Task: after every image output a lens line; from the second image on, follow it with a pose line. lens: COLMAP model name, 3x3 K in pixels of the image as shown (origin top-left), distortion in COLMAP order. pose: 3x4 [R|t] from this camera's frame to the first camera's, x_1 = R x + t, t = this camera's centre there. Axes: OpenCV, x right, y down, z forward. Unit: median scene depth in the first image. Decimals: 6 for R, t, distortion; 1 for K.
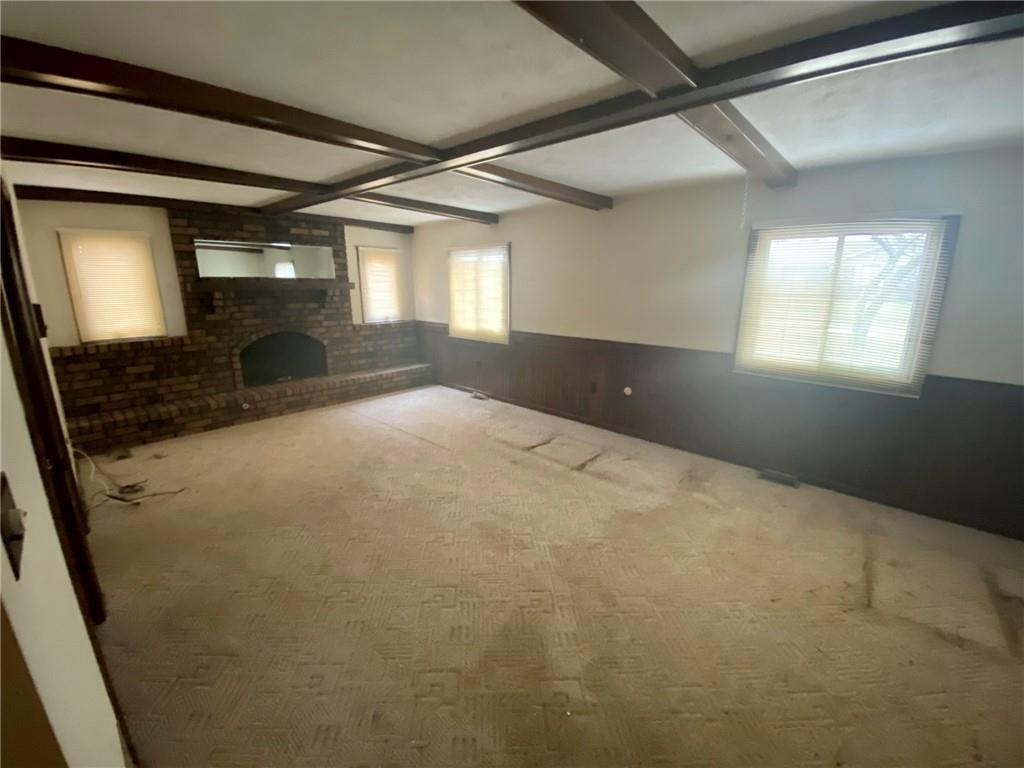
lens RADIAL K [[415.6, 0, 512.0], [0, 415.6, 384.0], [0, 0, 1]] dist [0.011509, -0.019342]
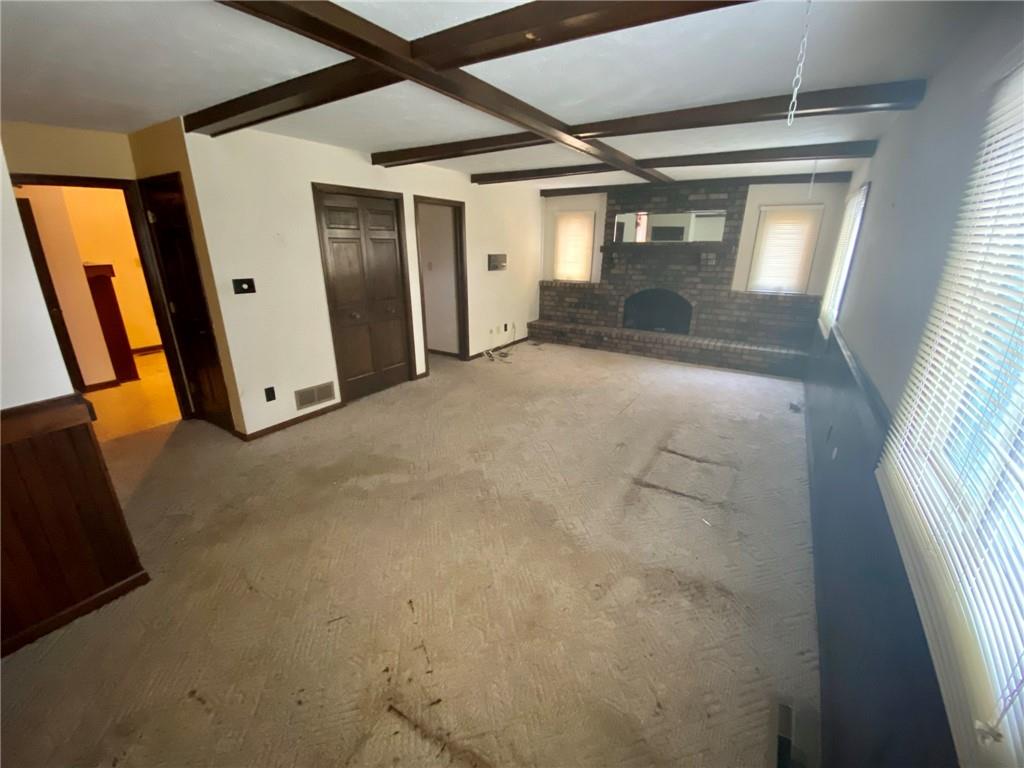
lens RADIAL K [[415.6, 0, 512.0], [0, 415.6, 384.0], [0, 0, 1]] dist [0.011509, -0.019342]
pose [[0.163355, 0.315112, -0.934890, 0.635890], [-0.234336, 0.932892, 0.273492, -0.109336], [0.958333, 0.174402, 0.226235, 0.421721]]
